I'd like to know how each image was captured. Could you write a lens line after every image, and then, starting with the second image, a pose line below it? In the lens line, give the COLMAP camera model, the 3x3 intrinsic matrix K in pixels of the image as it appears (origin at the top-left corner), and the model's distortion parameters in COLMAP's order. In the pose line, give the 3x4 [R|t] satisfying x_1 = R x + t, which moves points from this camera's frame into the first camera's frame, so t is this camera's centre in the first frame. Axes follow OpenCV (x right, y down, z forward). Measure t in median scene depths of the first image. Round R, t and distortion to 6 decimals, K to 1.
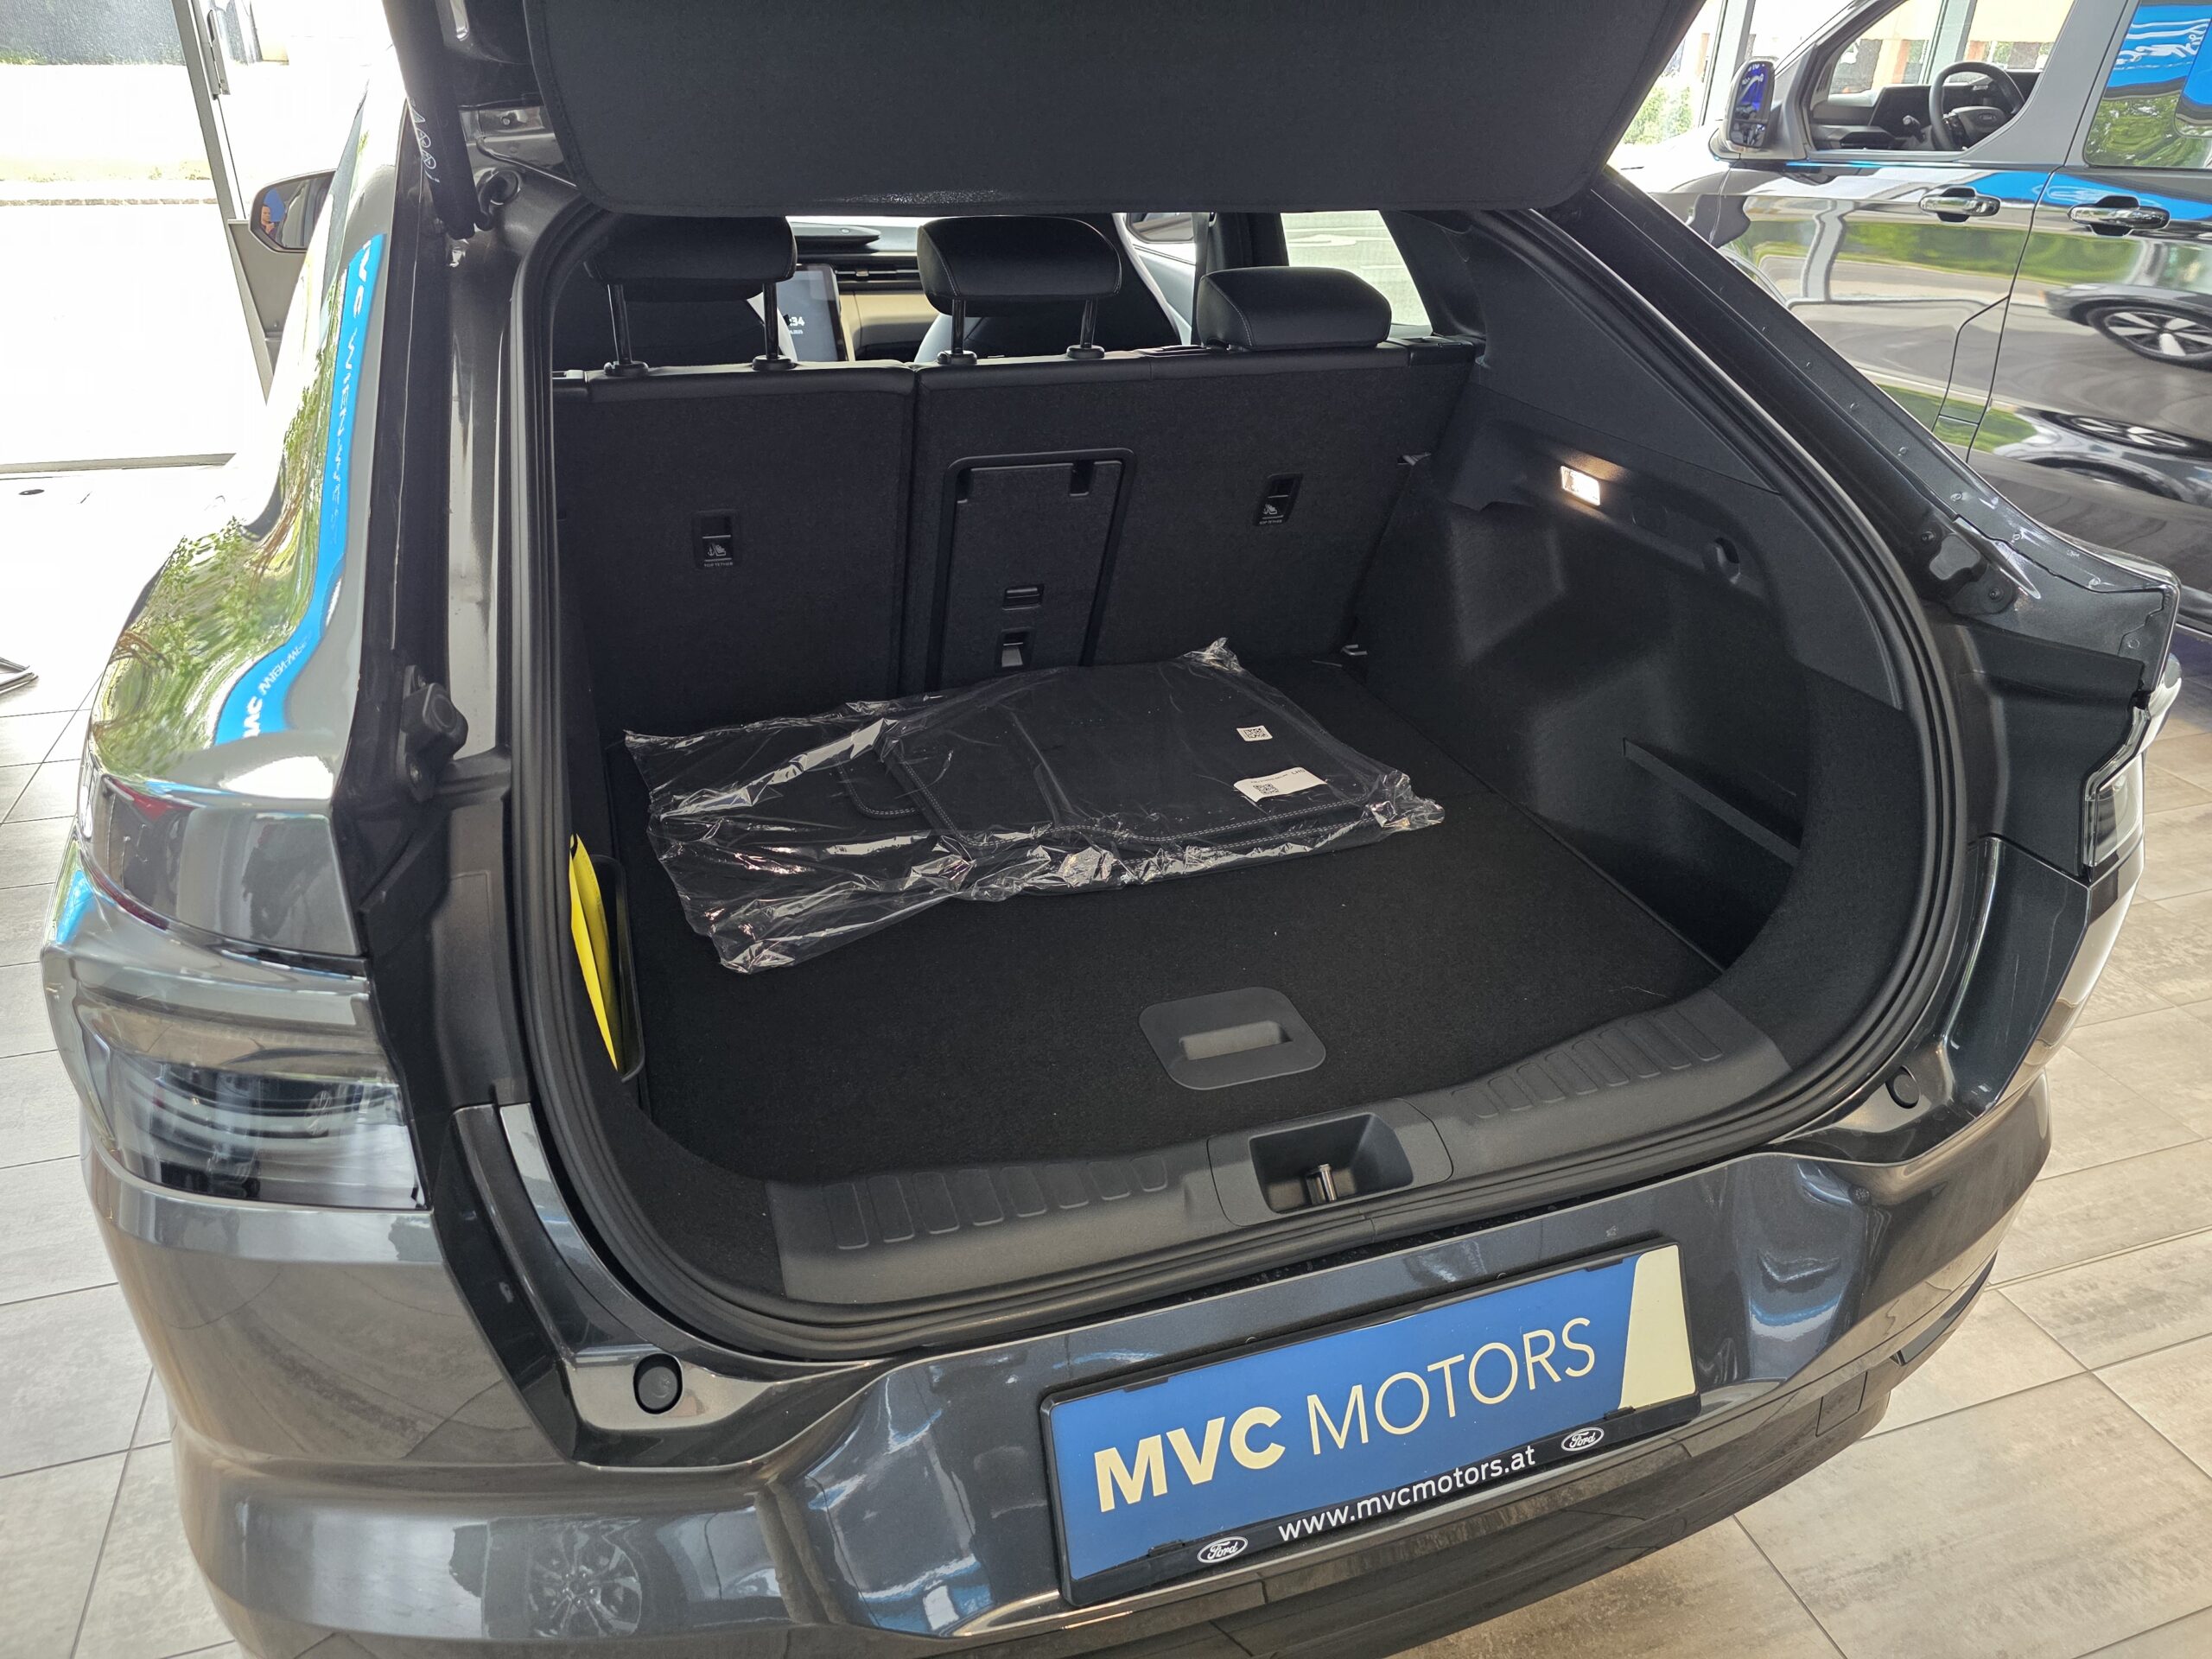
lens RADIAL K [[1491.1, 0, 1102.7], [0, 1491.1, 808.4], [0, 0, 1]] dist [0.039813, -0.038283]
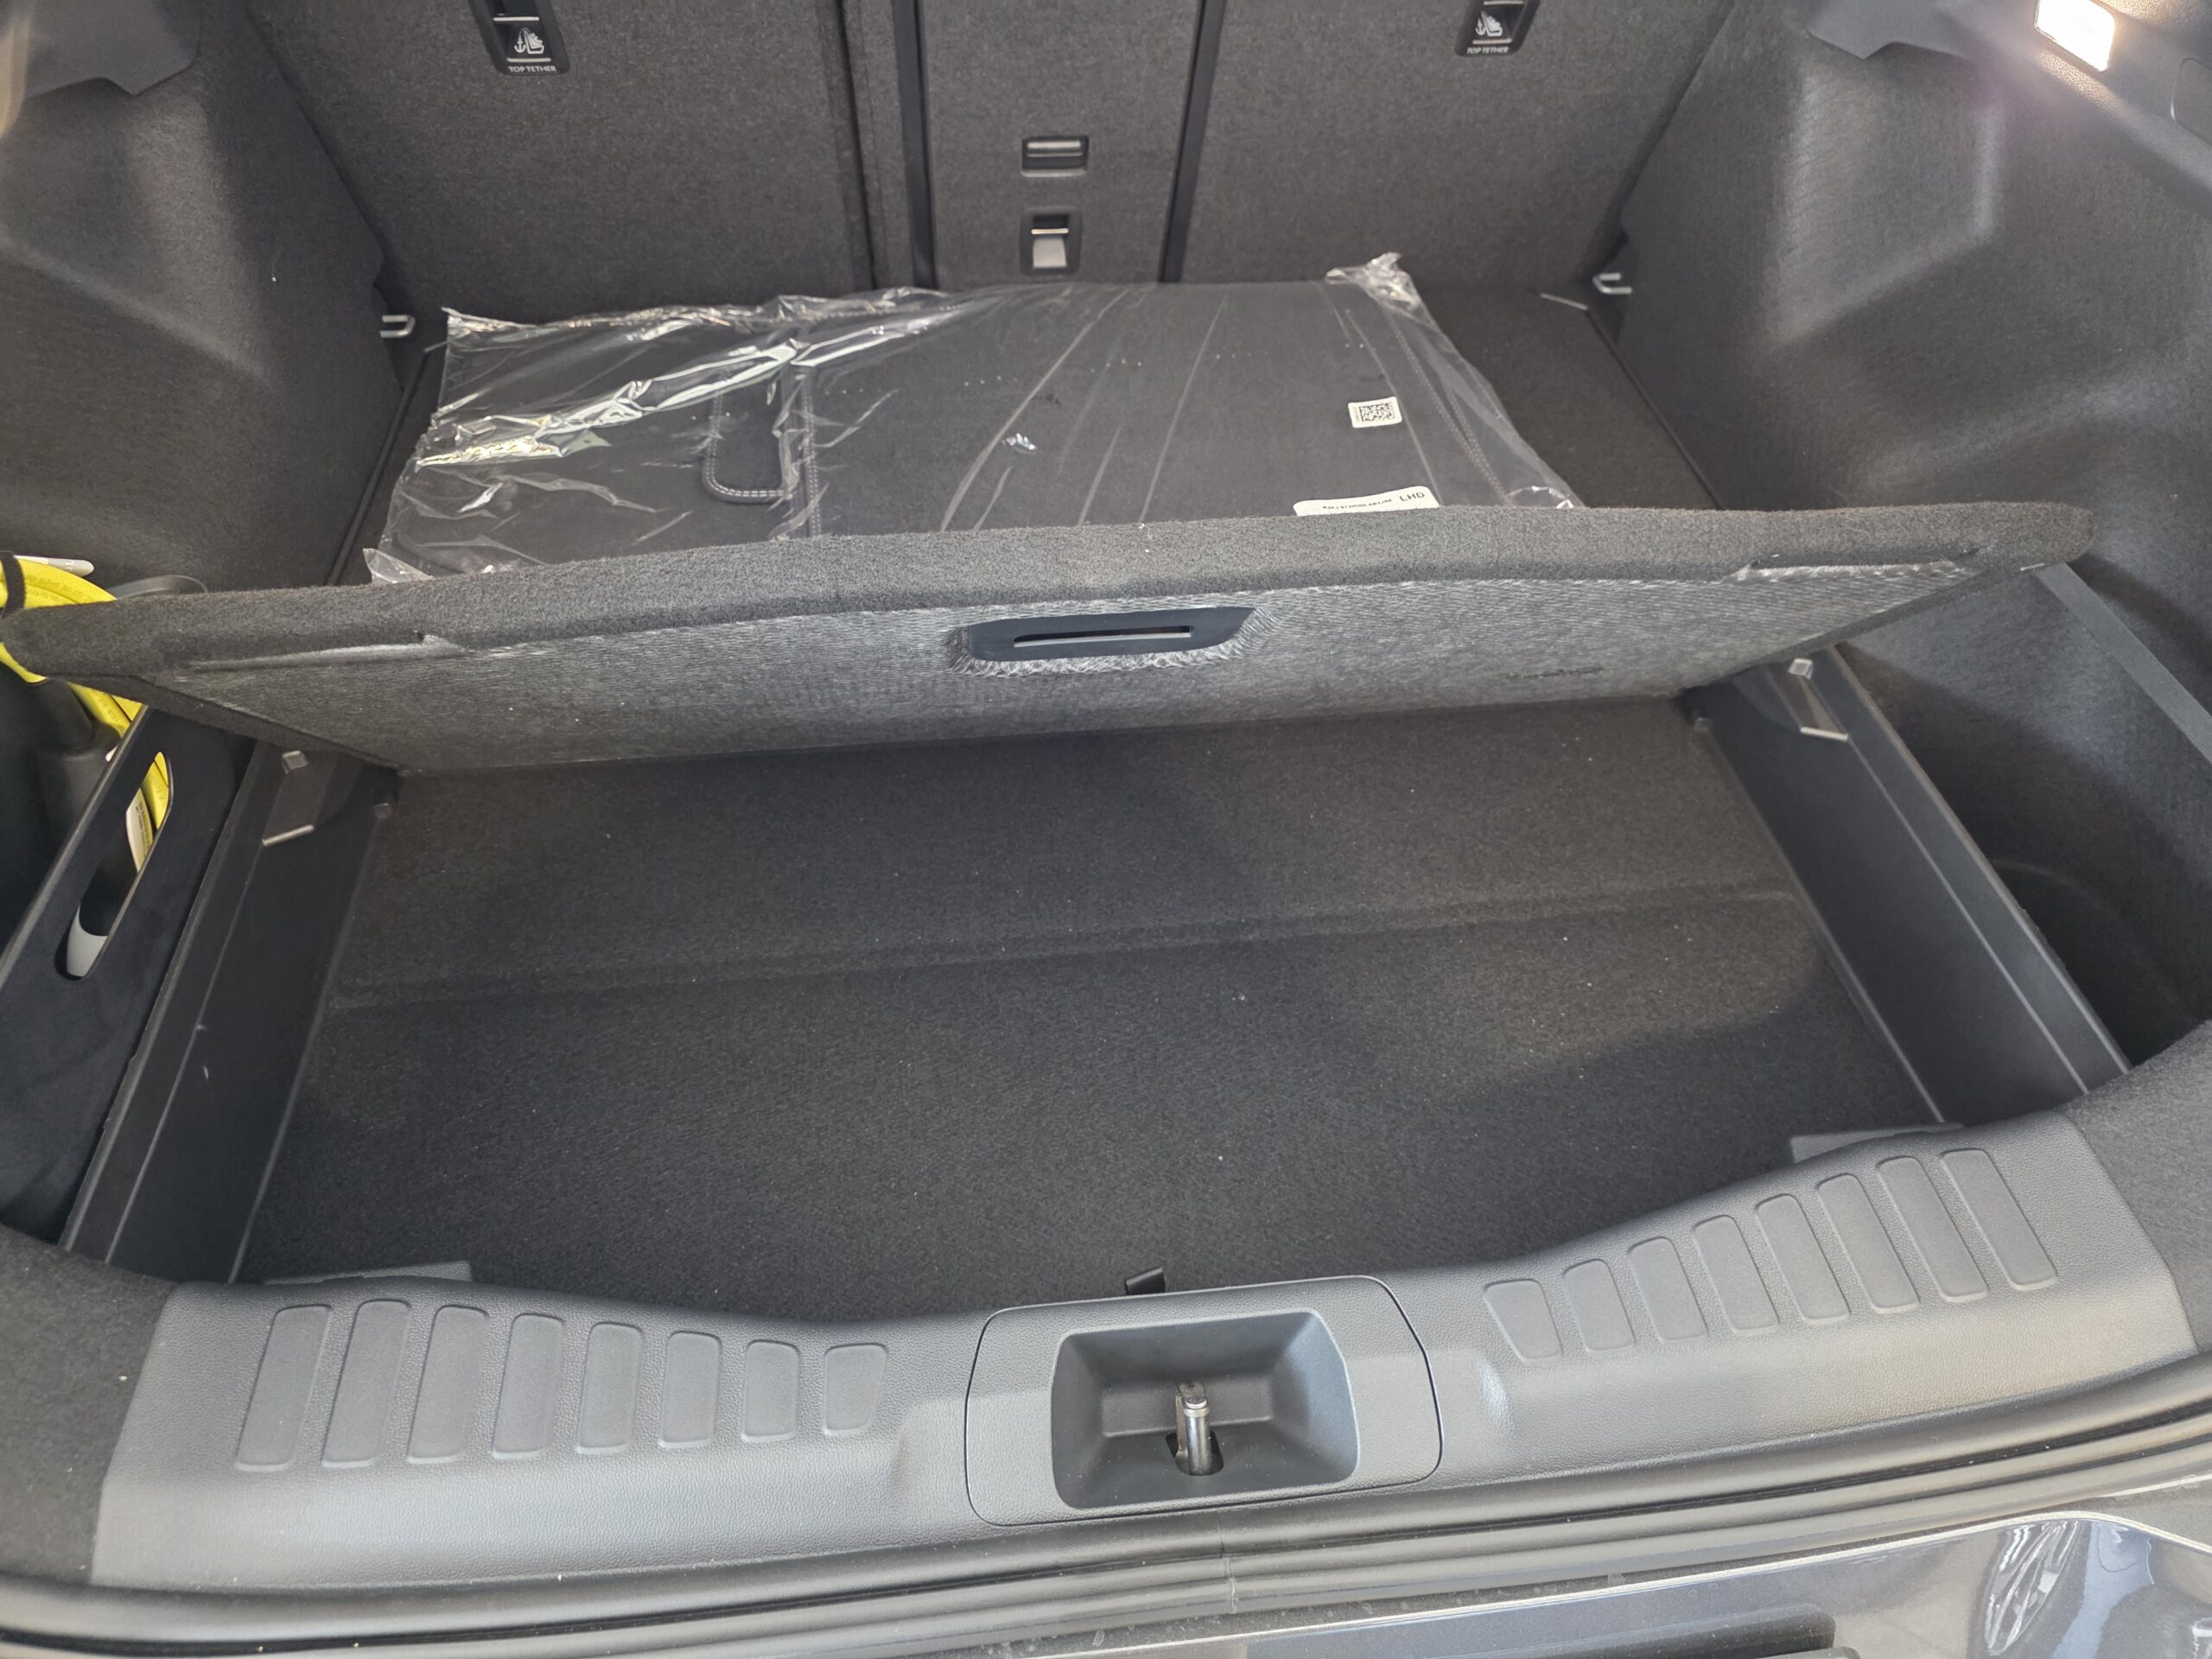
lens RADIAL K [[1491.1, 0, 1135.0], [0, 1491.1, 775.1], [0, 0, 1]] dist [0.039813, -0.038283]
pose [[0.976034, 0.148228, -0.159327, 0.119052], [-0.095620, 0.949804, 0.297875, -0.089443], [0.195483, -0.275501, 0.941215, 0.365431]]
